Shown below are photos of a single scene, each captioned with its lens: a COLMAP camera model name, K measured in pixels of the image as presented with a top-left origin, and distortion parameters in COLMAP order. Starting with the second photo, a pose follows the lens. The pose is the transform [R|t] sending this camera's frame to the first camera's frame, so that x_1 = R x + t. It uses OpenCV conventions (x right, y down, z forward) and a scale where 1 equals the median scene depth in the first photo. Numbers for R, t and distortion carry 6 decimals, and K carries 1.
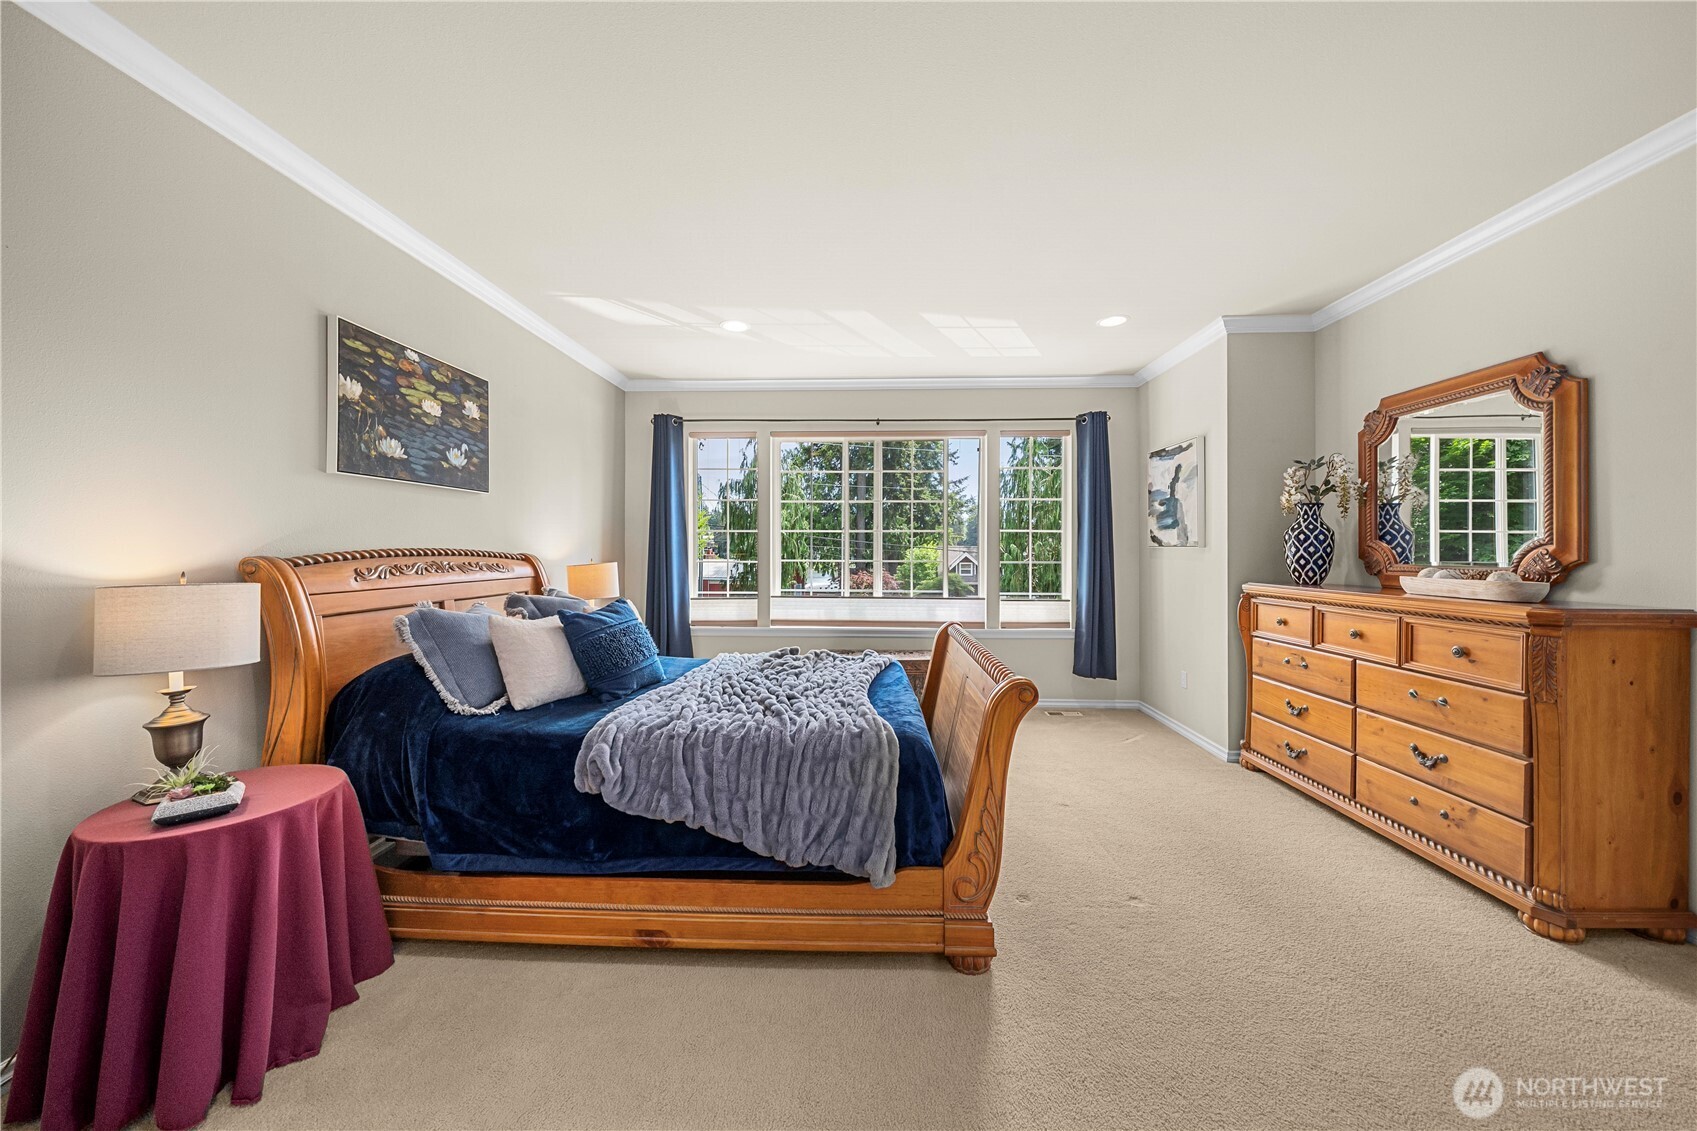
lens RADIAL K [[590.1, 0, 847.5], [0, 590.1, 549.5], [0, 0, 1]] dist [-0.002638, -0.000096]
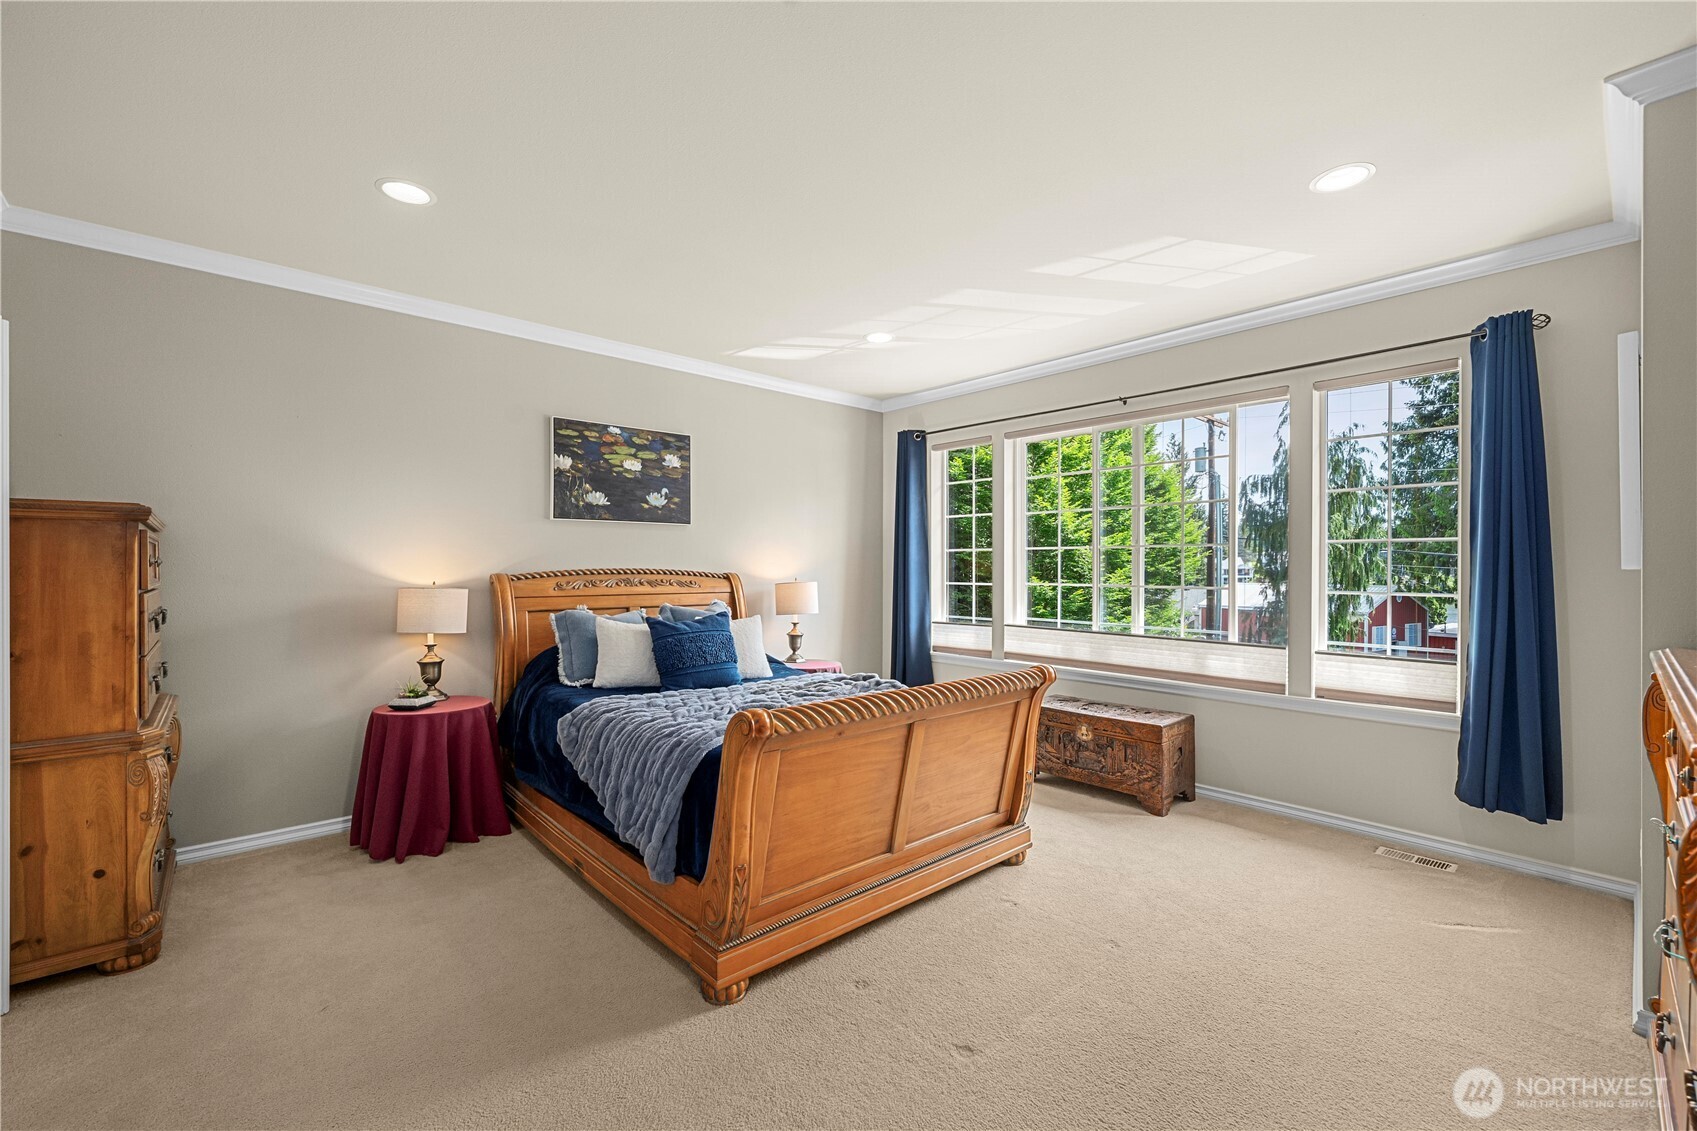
lens RADIAL K [[698.0, 0, 846.3], [0, 698.0, 568.2], [0, 0, 1]] dist [-0.000656, 0.000366]
pose [[0.699829, 0.001029, -0.714310, 0.768458], [-0.002820, 0.999995, -0.001322, -0.001984], [0.714305, 0.002940, 0.699828, 0.219958]]
